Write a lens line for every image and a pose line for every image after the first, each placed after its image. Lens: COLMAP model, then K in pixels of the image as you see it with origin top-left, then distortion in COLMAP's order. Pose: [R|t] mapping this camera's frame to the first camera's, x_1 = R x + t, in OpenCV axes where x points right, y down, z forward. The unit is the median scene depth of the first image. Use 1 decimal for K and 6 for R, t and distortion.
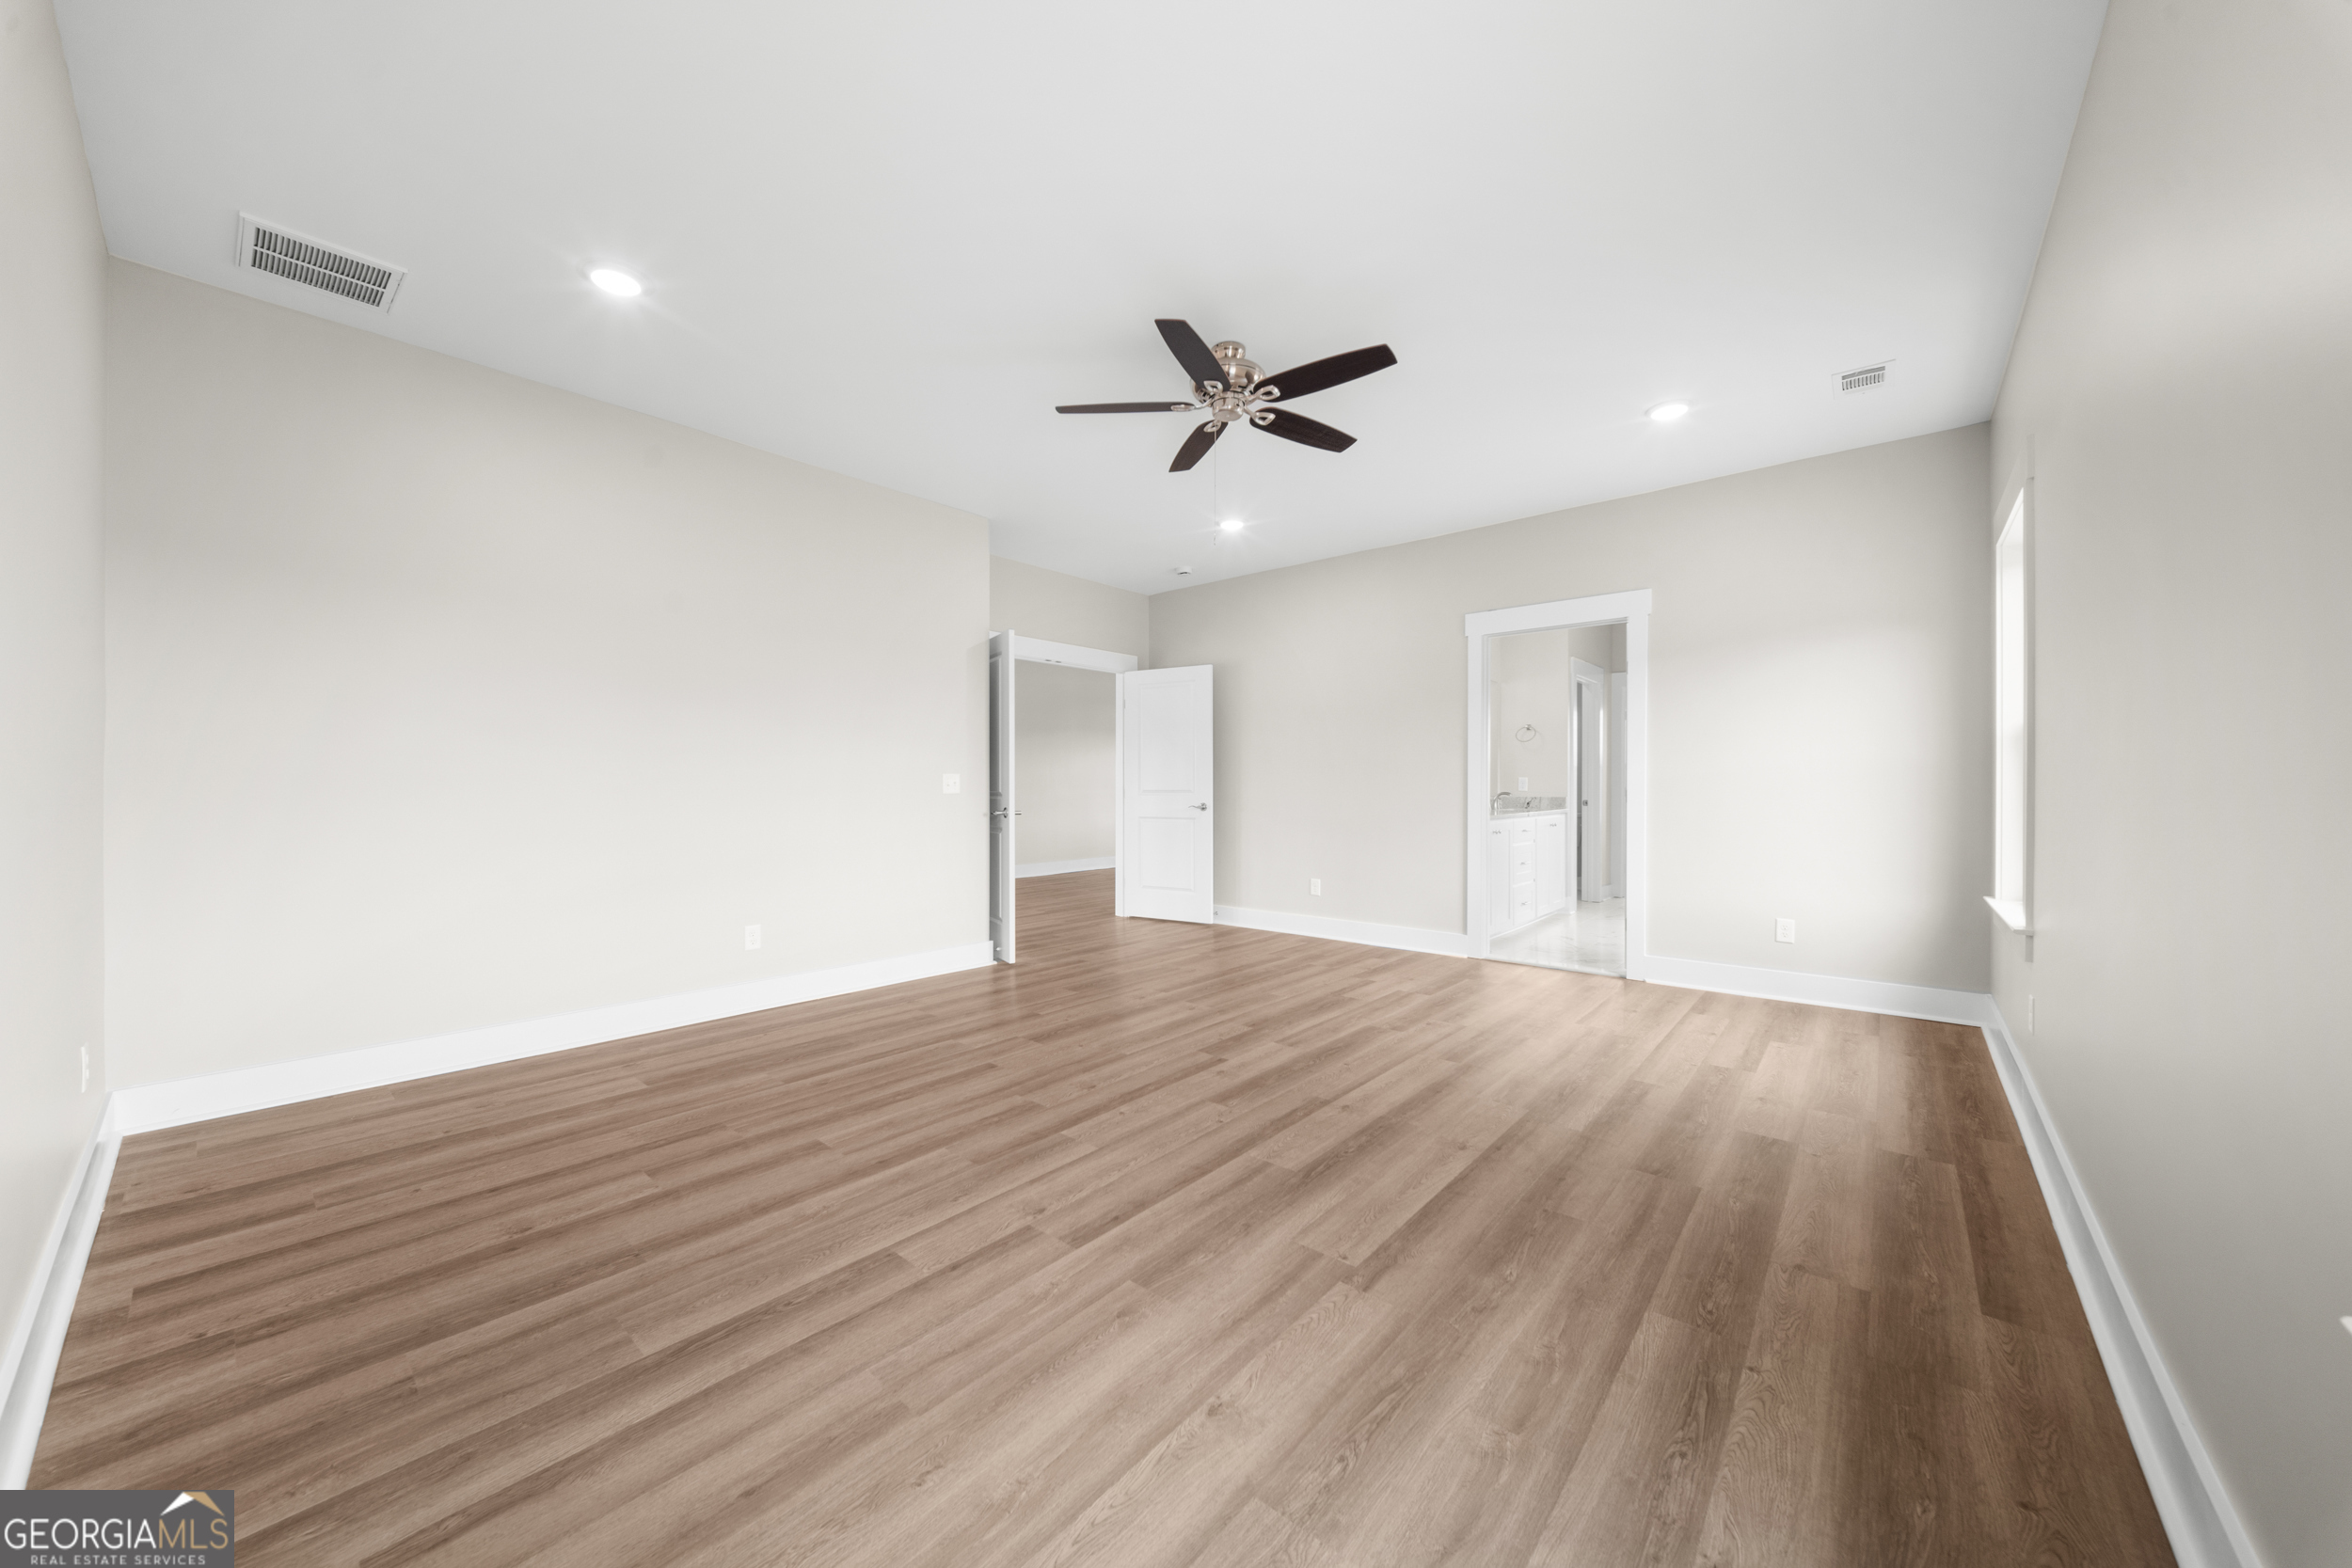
lens RADIAL K [[840.2, 0, 1177.0], [0, 840.2, 787.8], [0, 0, 1]] dist [-0.001255, -0.001306]
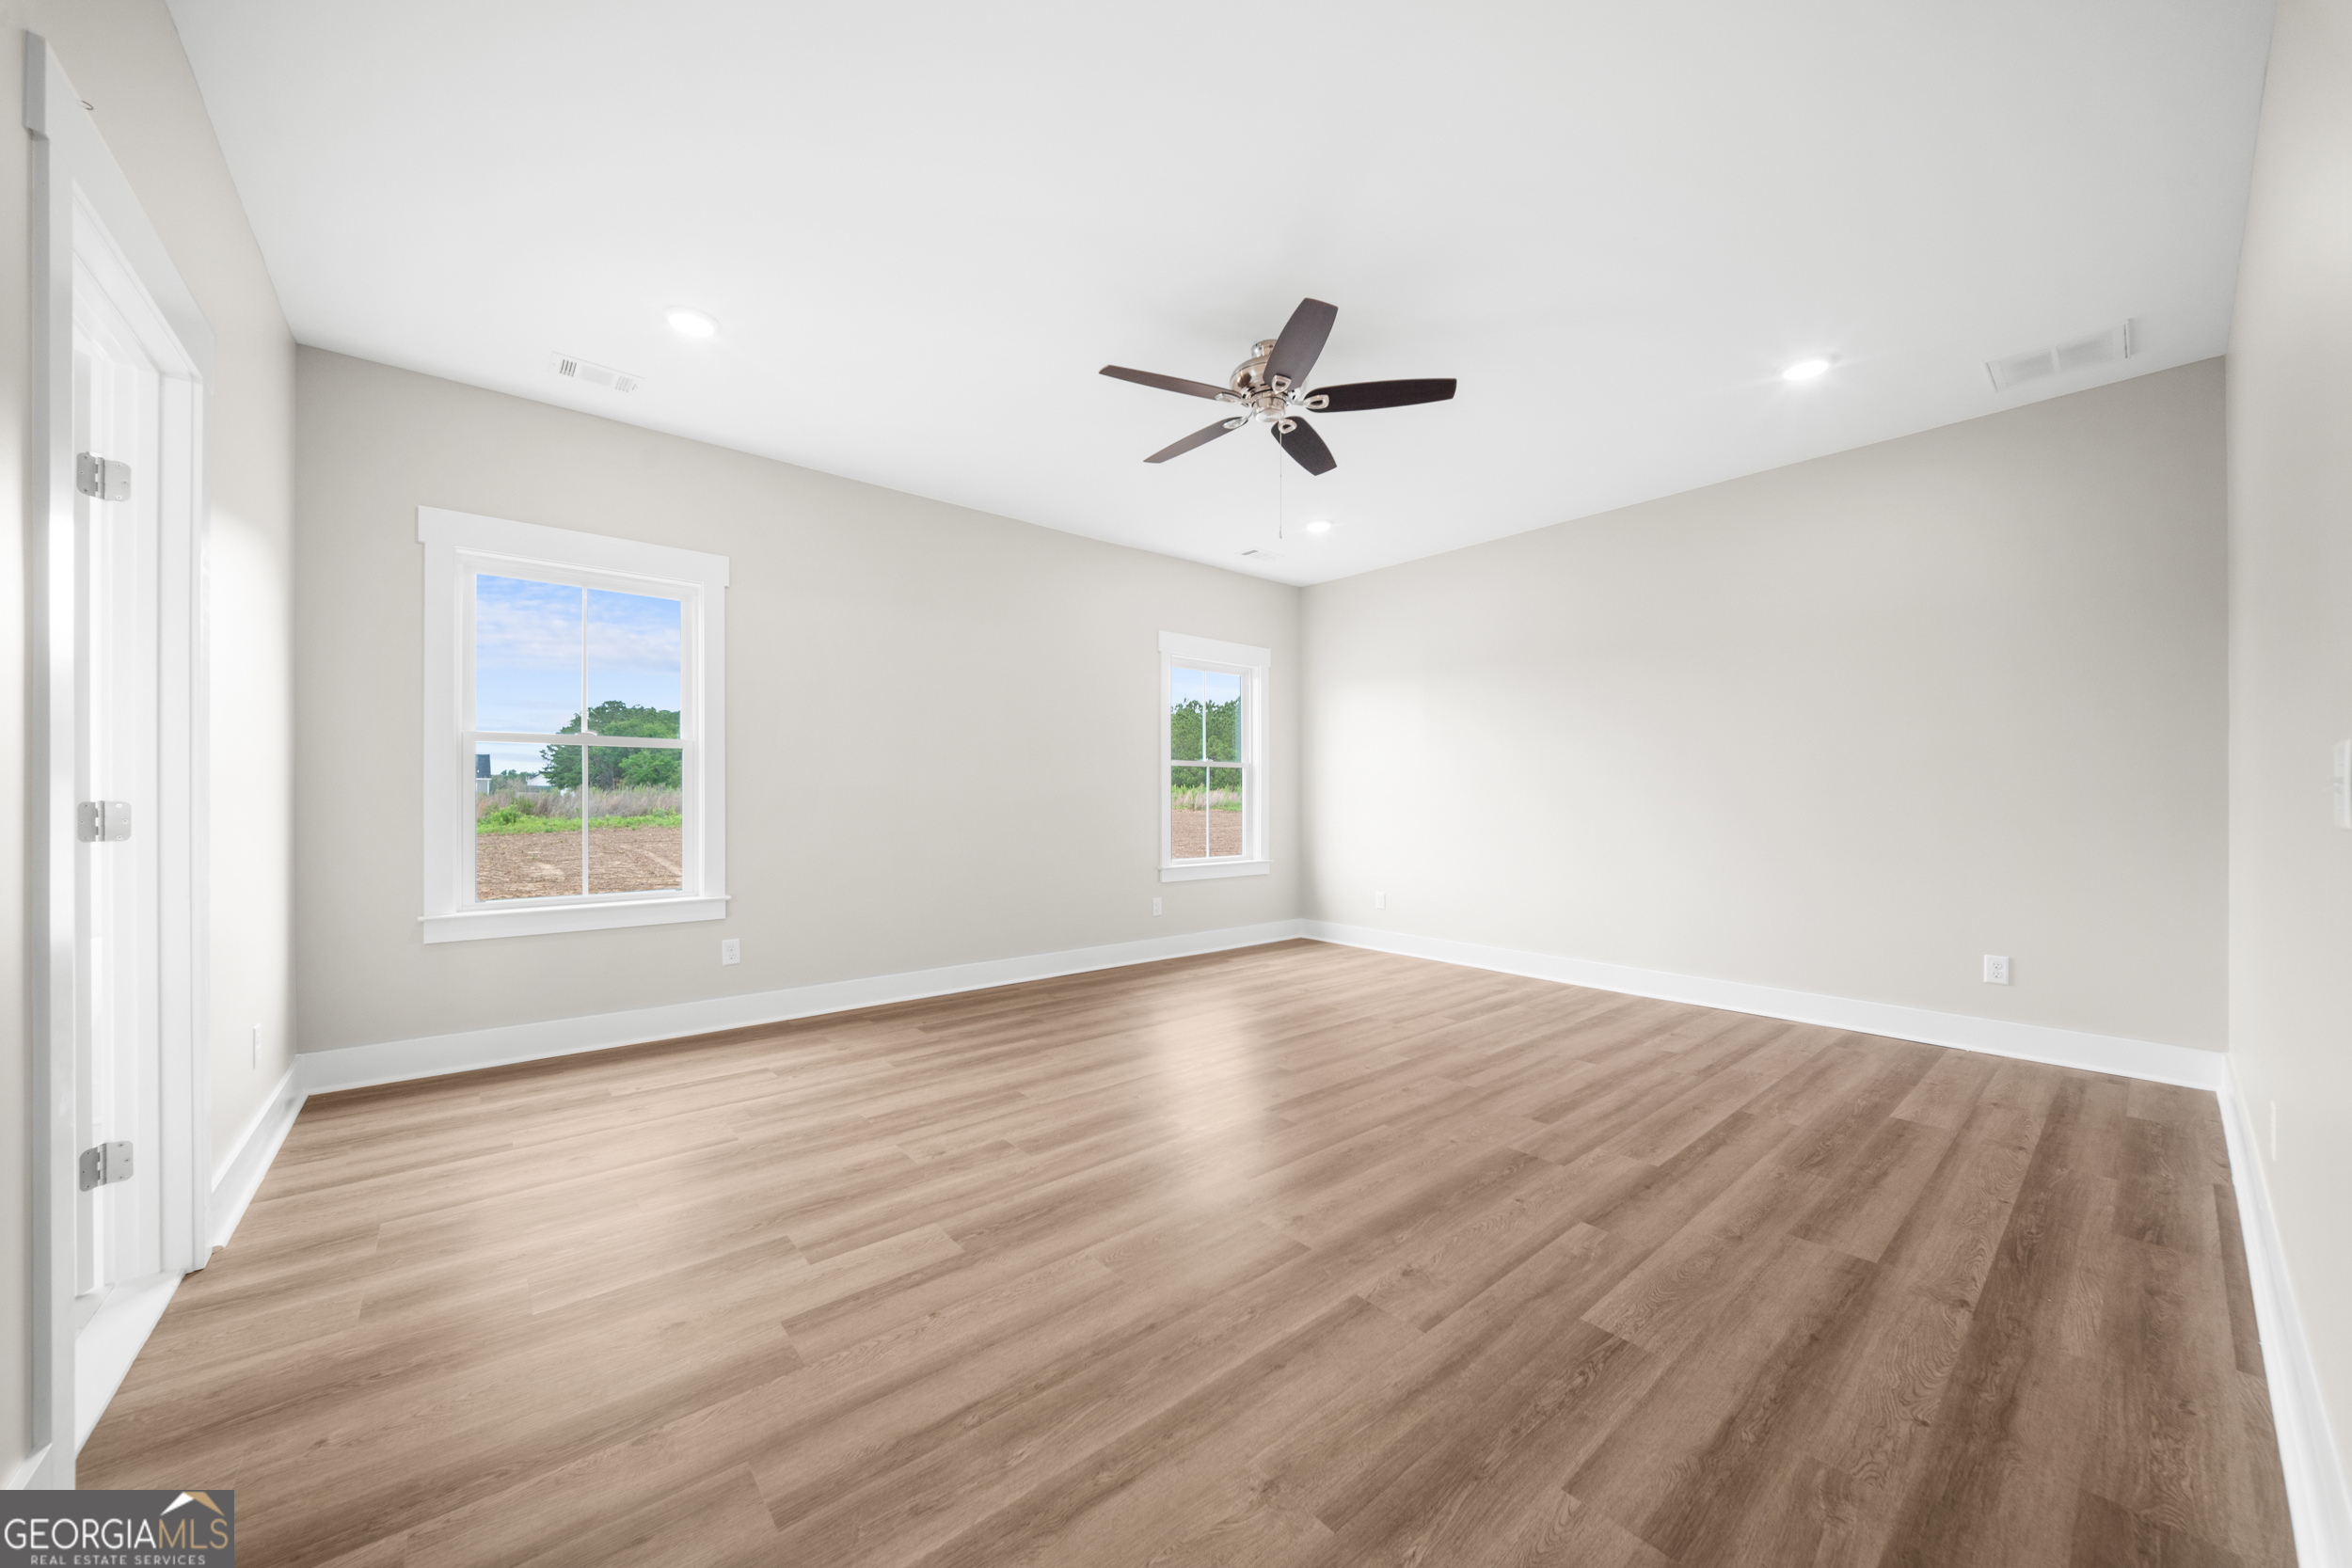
lens RADIAL K [[840.2, 0, 1171.9], [0, 840.2, 799.4], [0, 0, 1]] dist [-0.001255, -0.001306]
pose [[-0.986633, -0.001766, 0.162949, 0.014663], [-0.001446, 0.999997, 0.002082, -0.000510], [-0.162953, 0.001819, -0.986632, 2.057033]]
